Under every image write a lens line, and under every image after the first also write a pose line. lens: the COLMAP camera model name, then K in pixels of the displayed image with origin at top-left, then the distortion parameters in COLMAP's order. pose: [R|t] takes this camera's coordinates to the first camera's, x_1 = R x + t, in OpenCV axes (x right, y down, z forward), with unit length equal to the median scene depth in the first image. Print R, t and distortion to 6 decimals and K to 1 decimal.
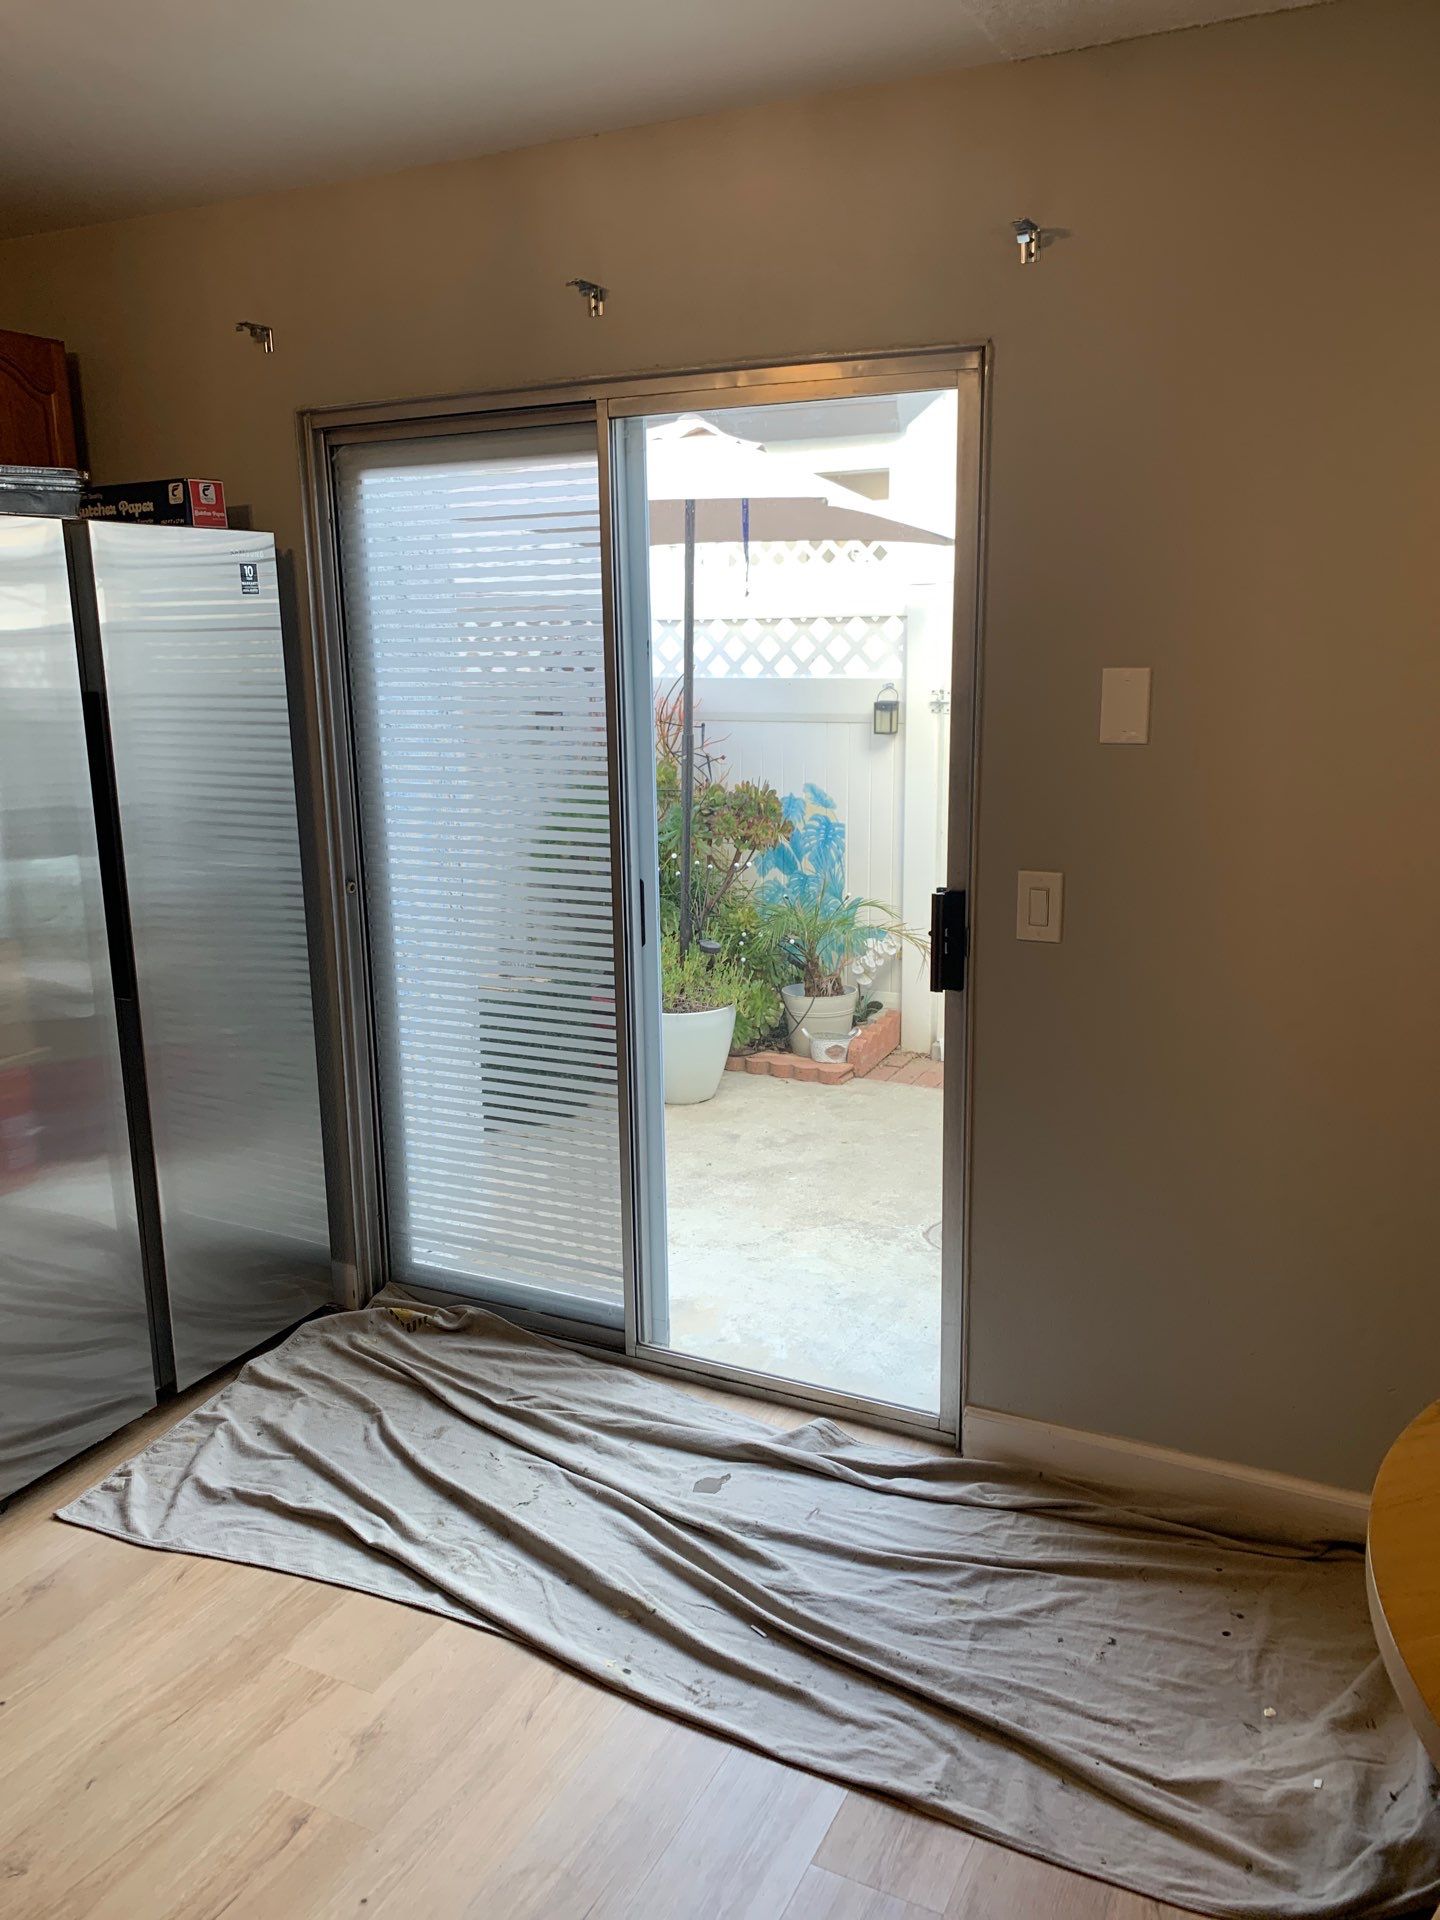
lens RADIAL K [[1548.2, 0, 725.3], [0, 1548.2, 1015.5], [0, 0, 1]] dist [0.003073, 0.005306]
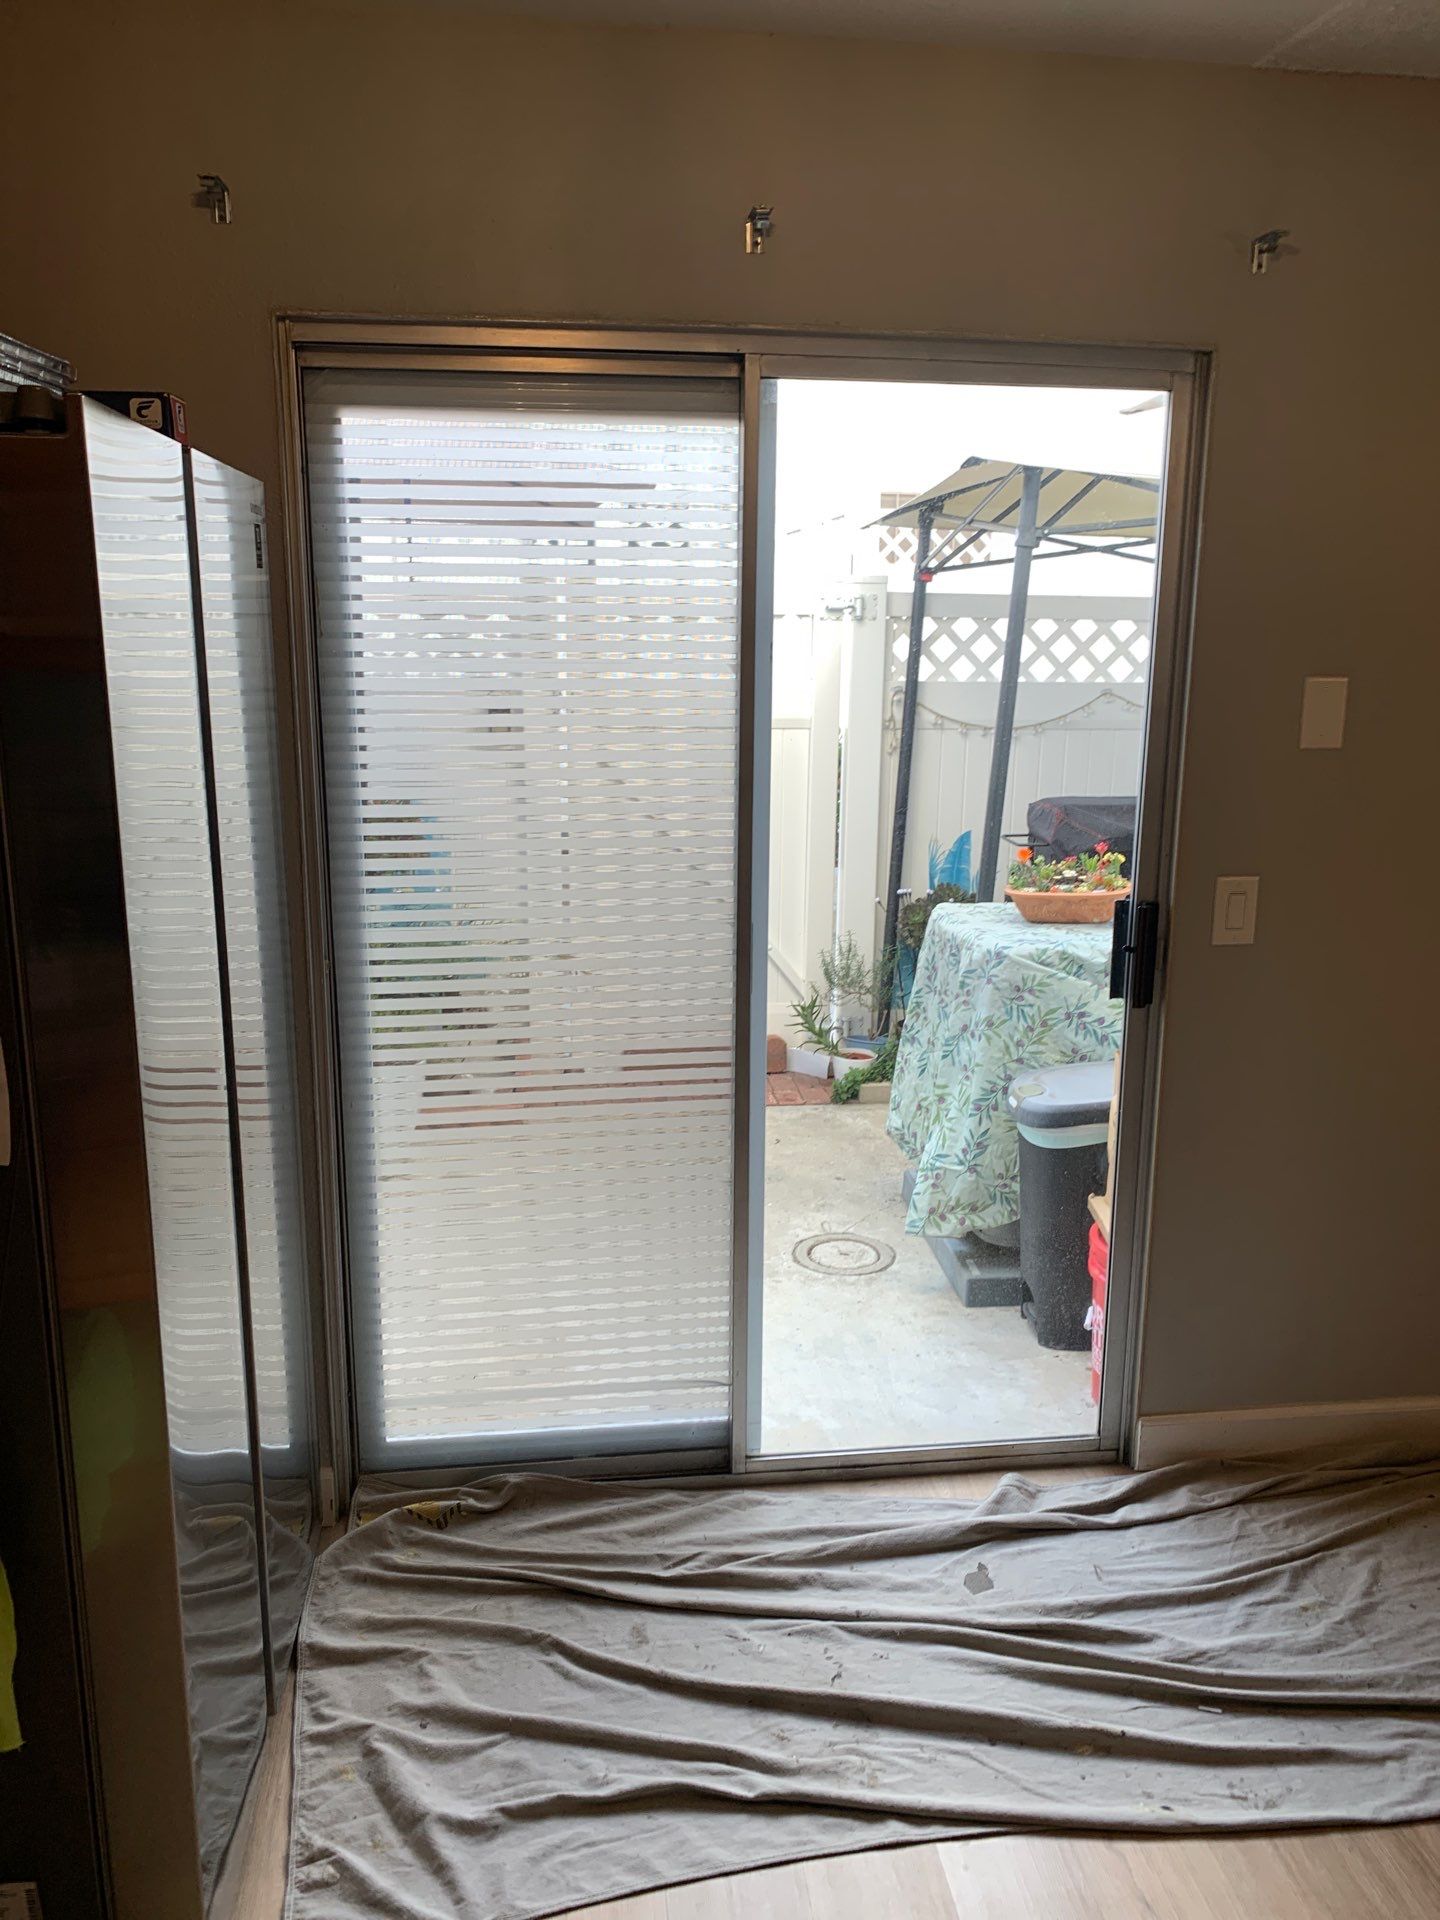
lens RADIAL K [[1529.5, 0, 717.9], [0, 1529.5, 1003.2], [0, 0, 1]] dist [0.008635, 0.000541]
pose [[0.811630, -0.118937, 0.571936, -0.604582], [0.122142, 0.991965, 0.032954, -0.078332], [-0.571260, 0.043111, 0.819636, 0.343694]]
